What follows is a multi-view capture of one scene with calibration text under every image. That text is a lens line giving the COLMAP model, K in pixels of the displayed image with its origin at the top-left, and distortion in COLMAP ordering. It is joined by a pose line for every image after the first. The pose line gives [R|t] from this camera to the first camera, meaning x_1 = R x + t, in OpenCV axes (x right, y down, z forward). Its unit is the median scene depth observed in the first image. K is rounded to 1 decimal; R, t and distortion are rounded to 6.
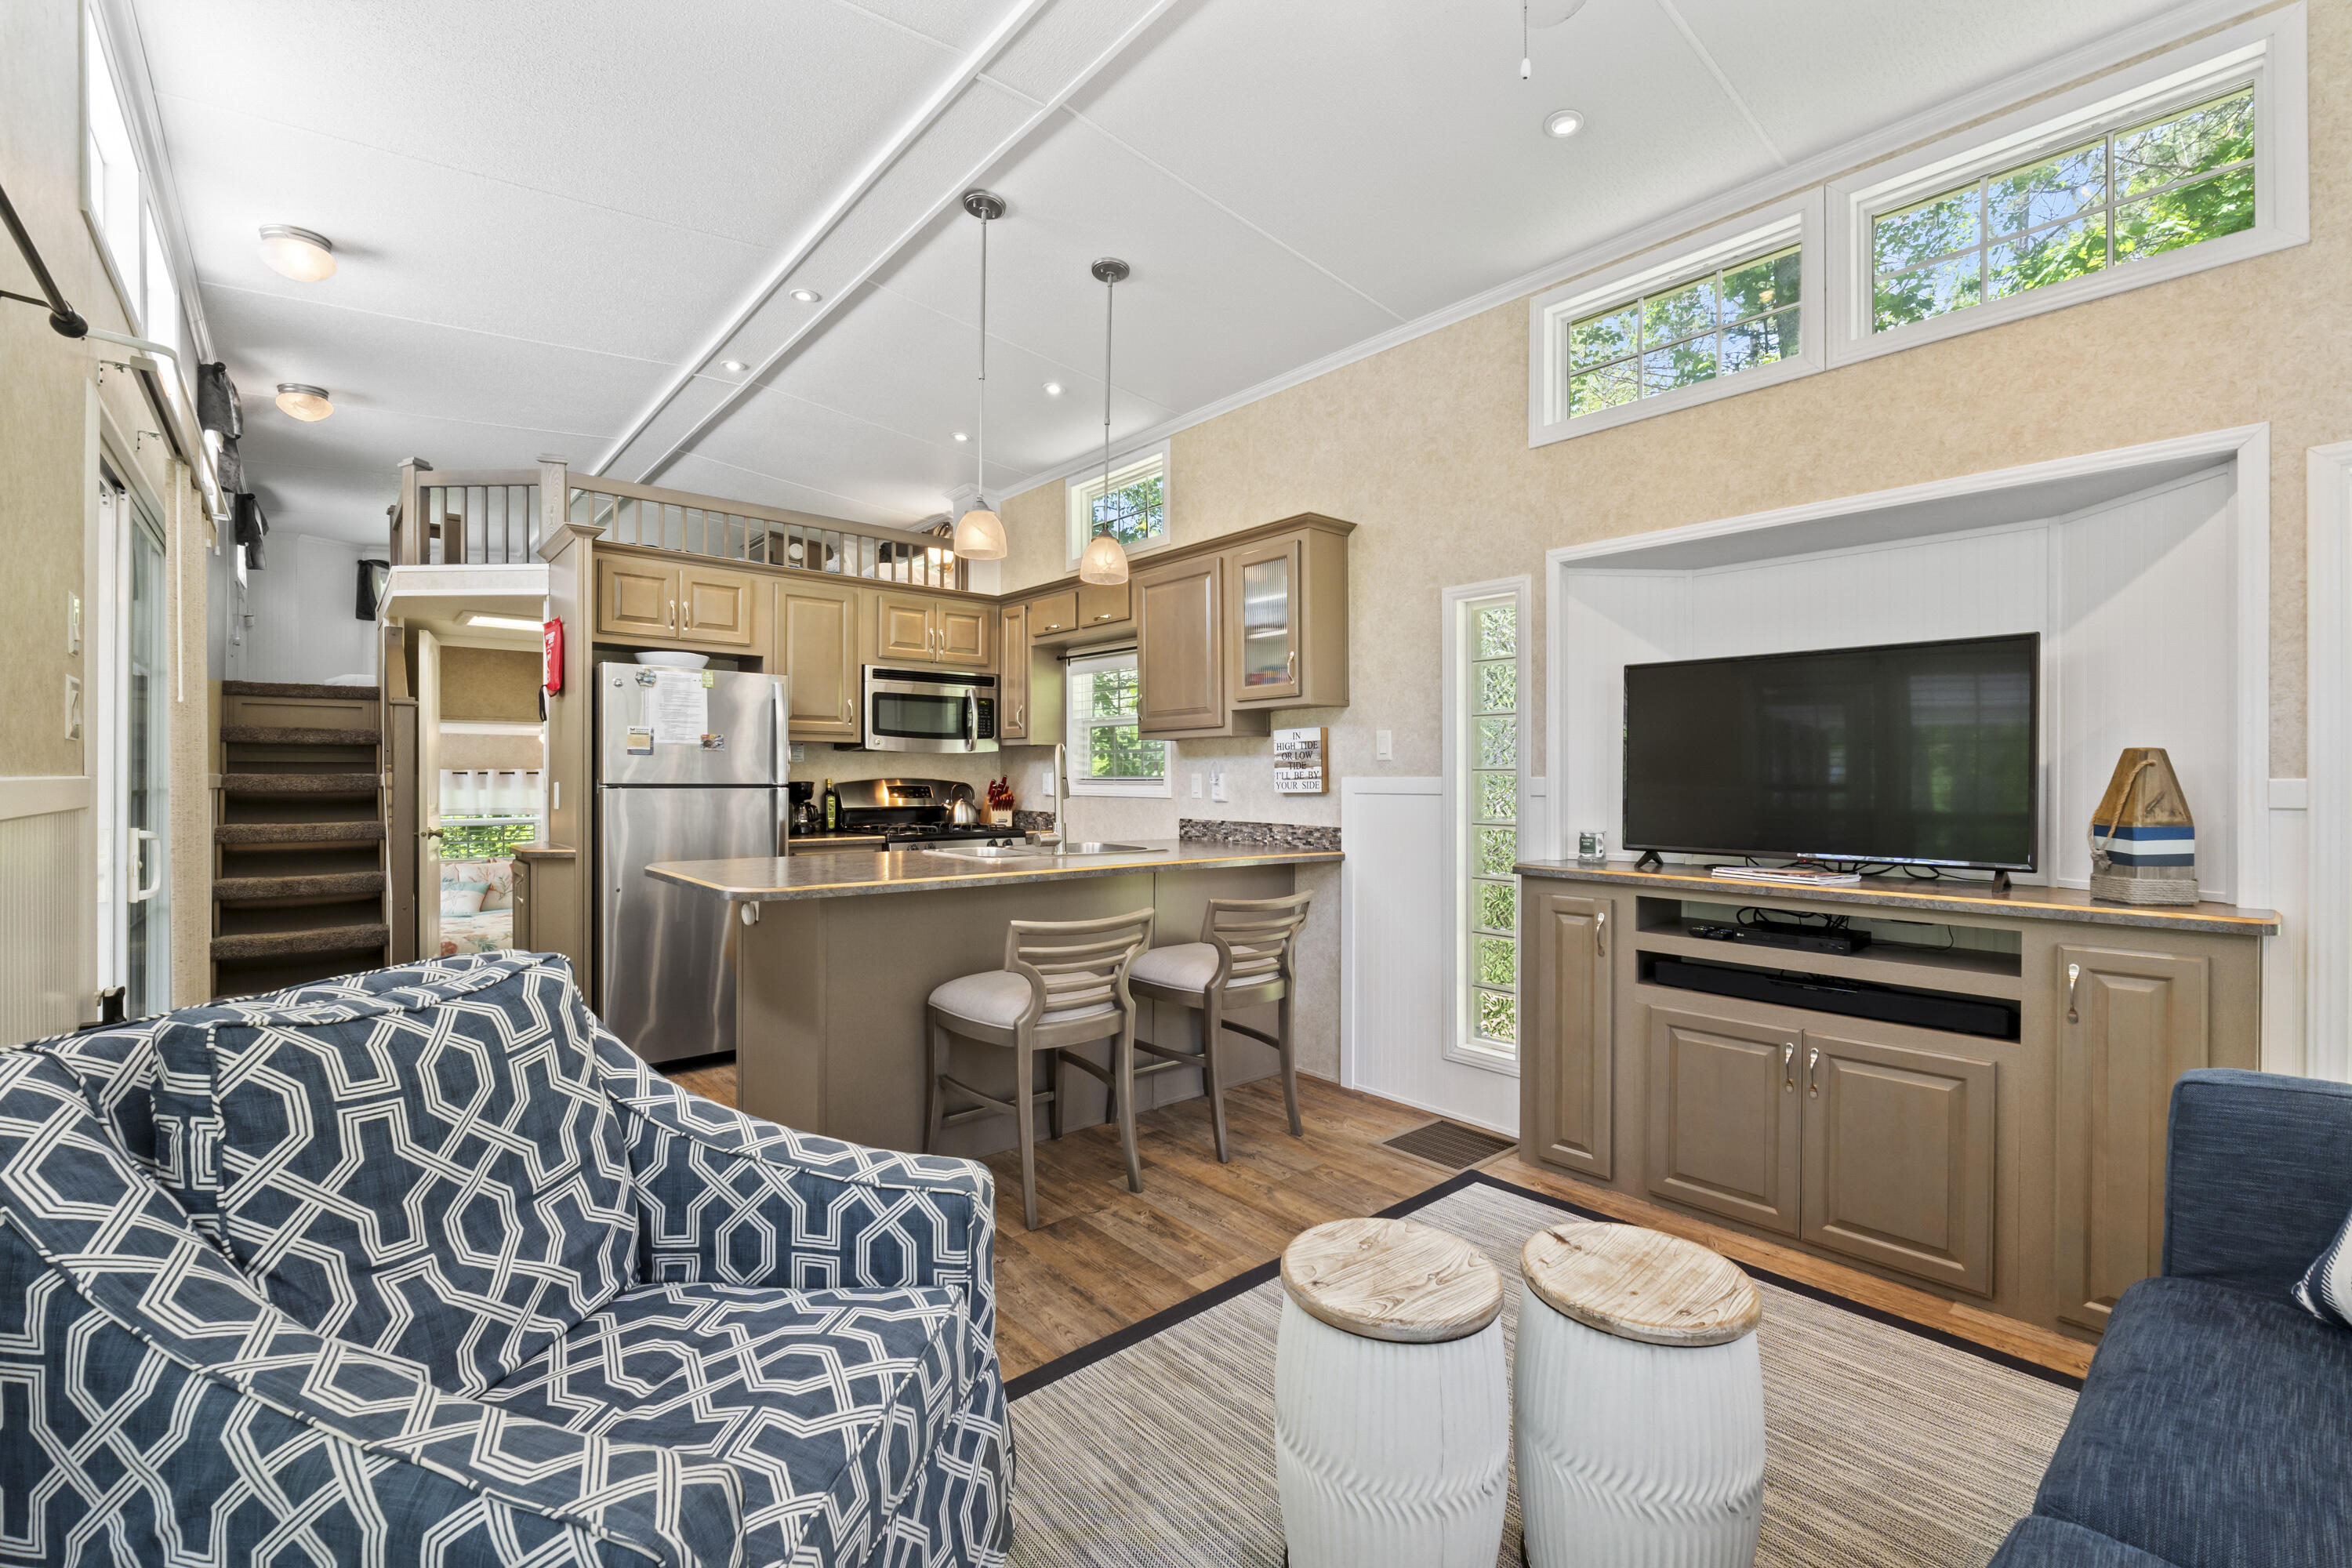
lens RADIAL K [[986.2, 0, 1165.5], [0, 986.2, 783.8], [0, 0, 1]] dist [-0.001771, -0.001408]
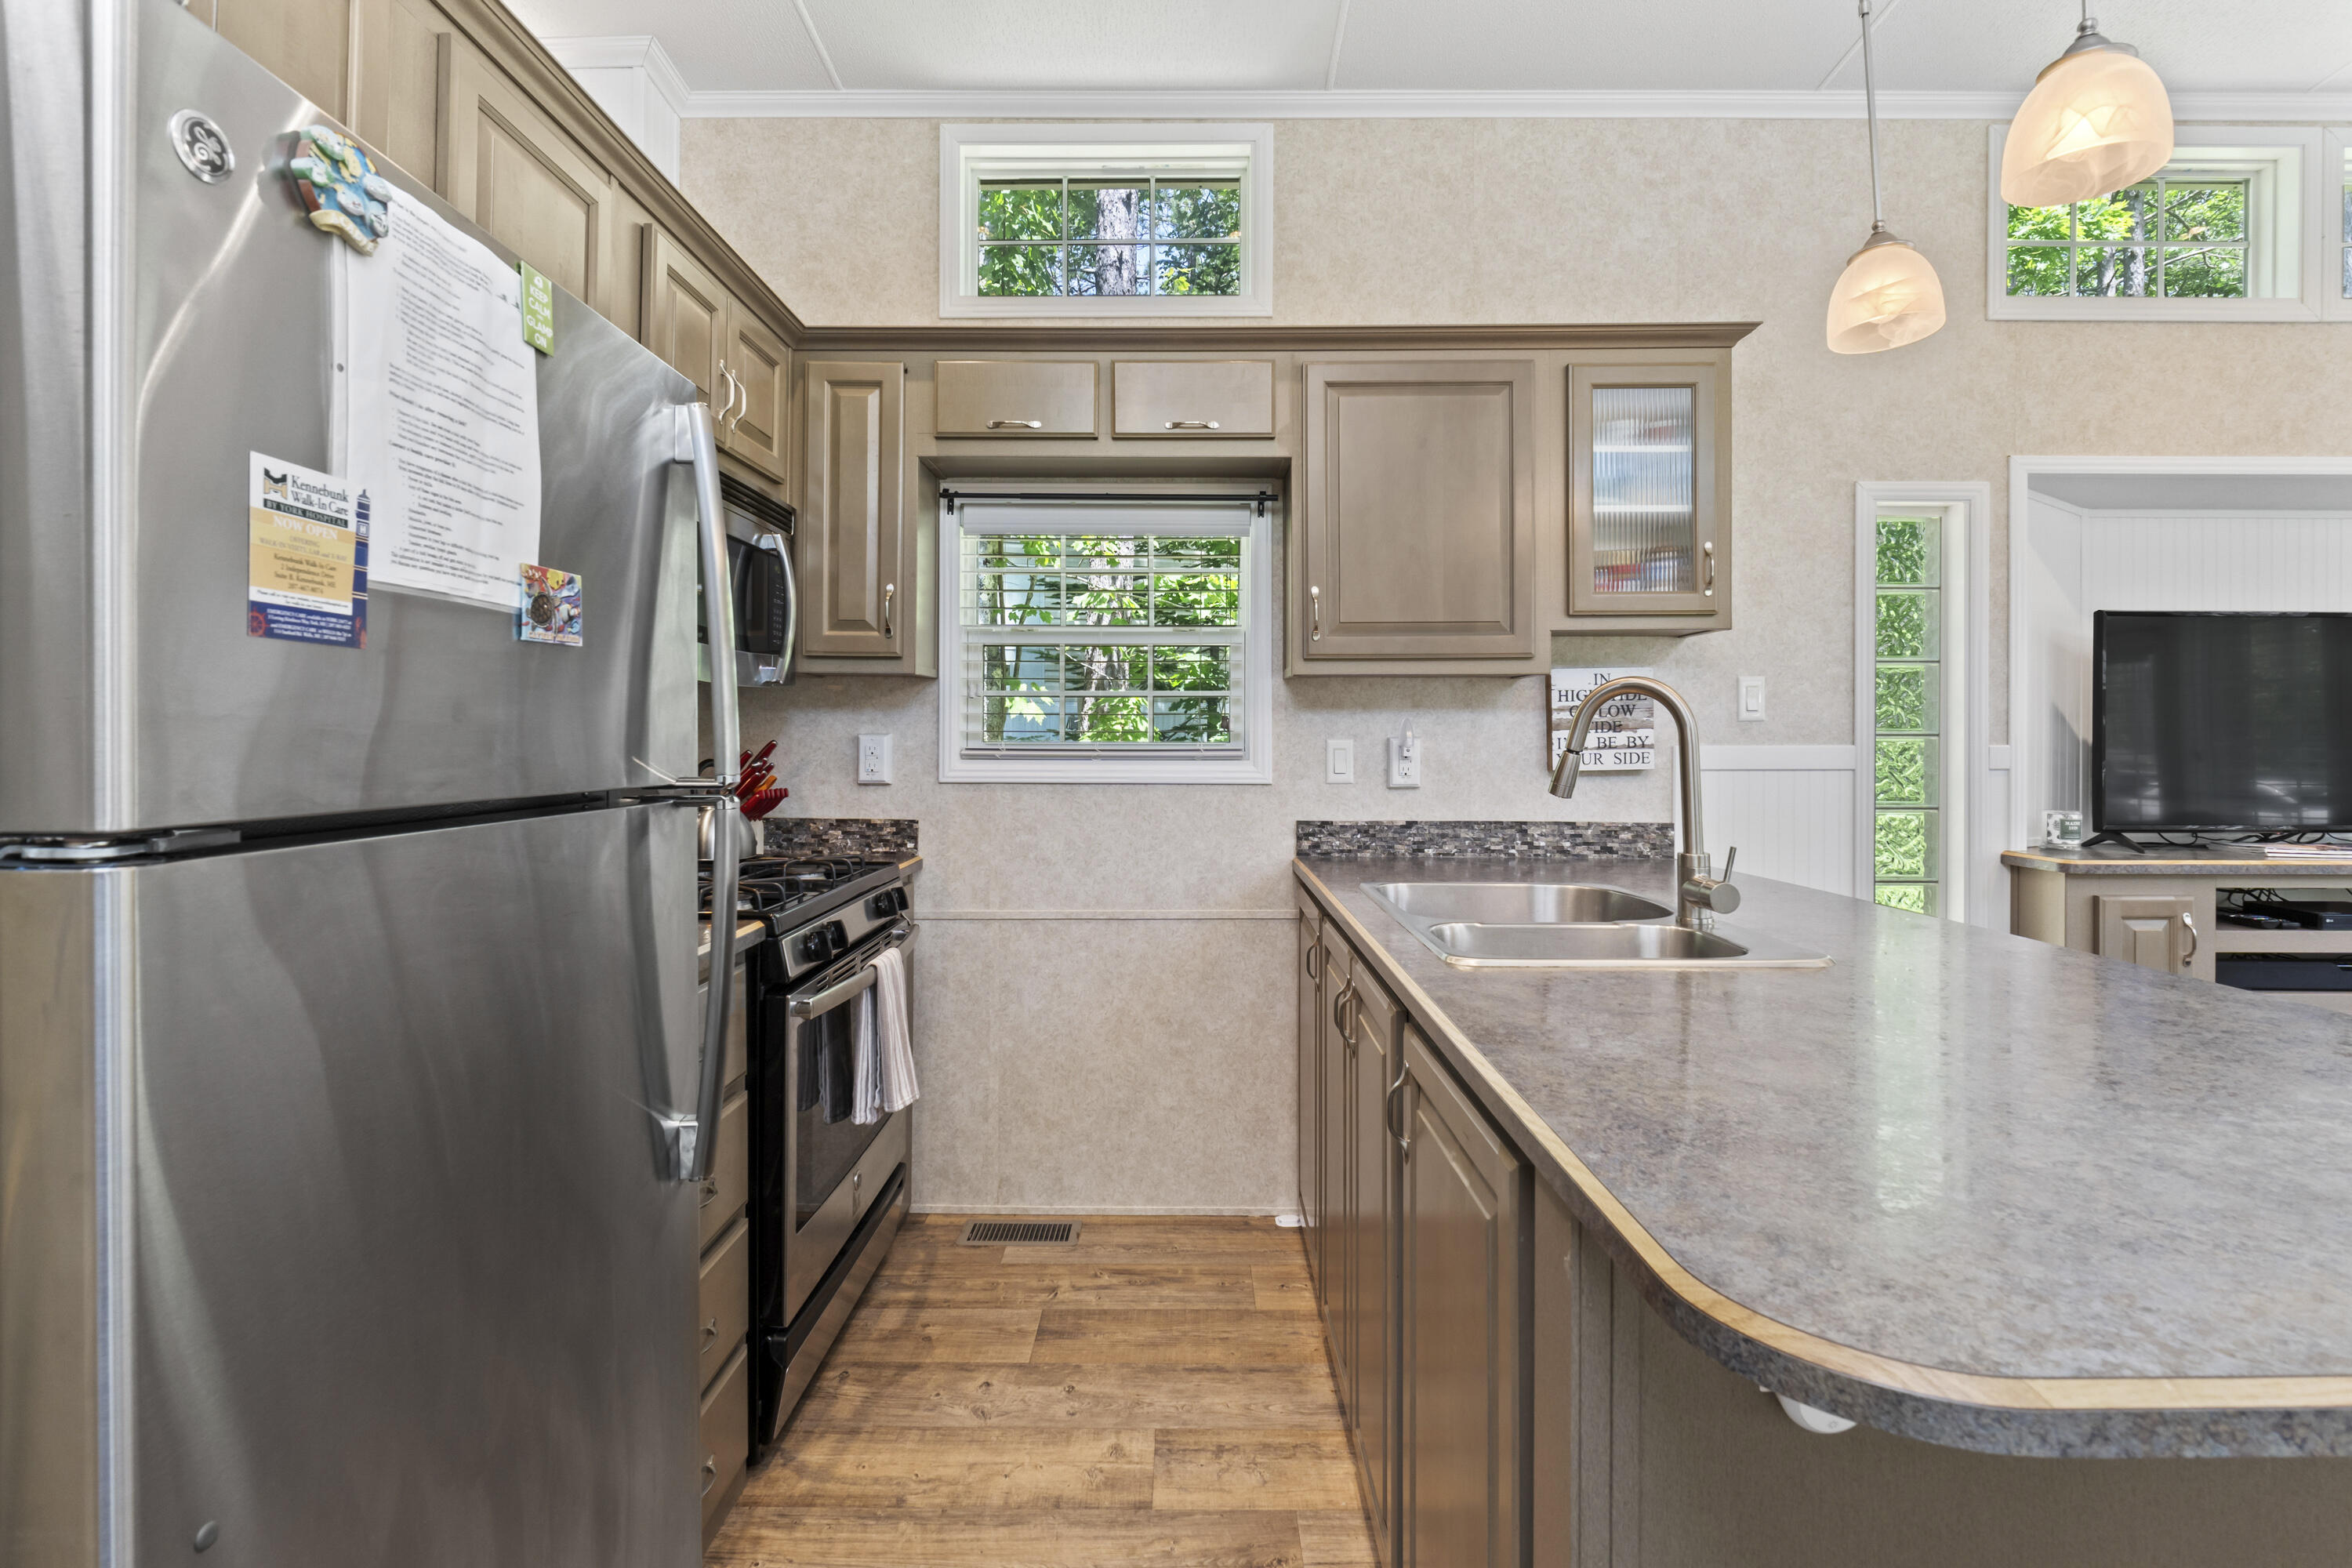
lens RADIAL K [[1087.4, 0, 1181.7], [0, 1087.4, 732.2], [0, 0, 1]] dist [-0.002934, 0.000307]
pose [[0.659300, 0.002545, 0.751876, -0.470960], [0.003280, 0.999975, -0.006261, -0.009874], [-0.751873, 0.006594, 0.659275, 0.631942]]
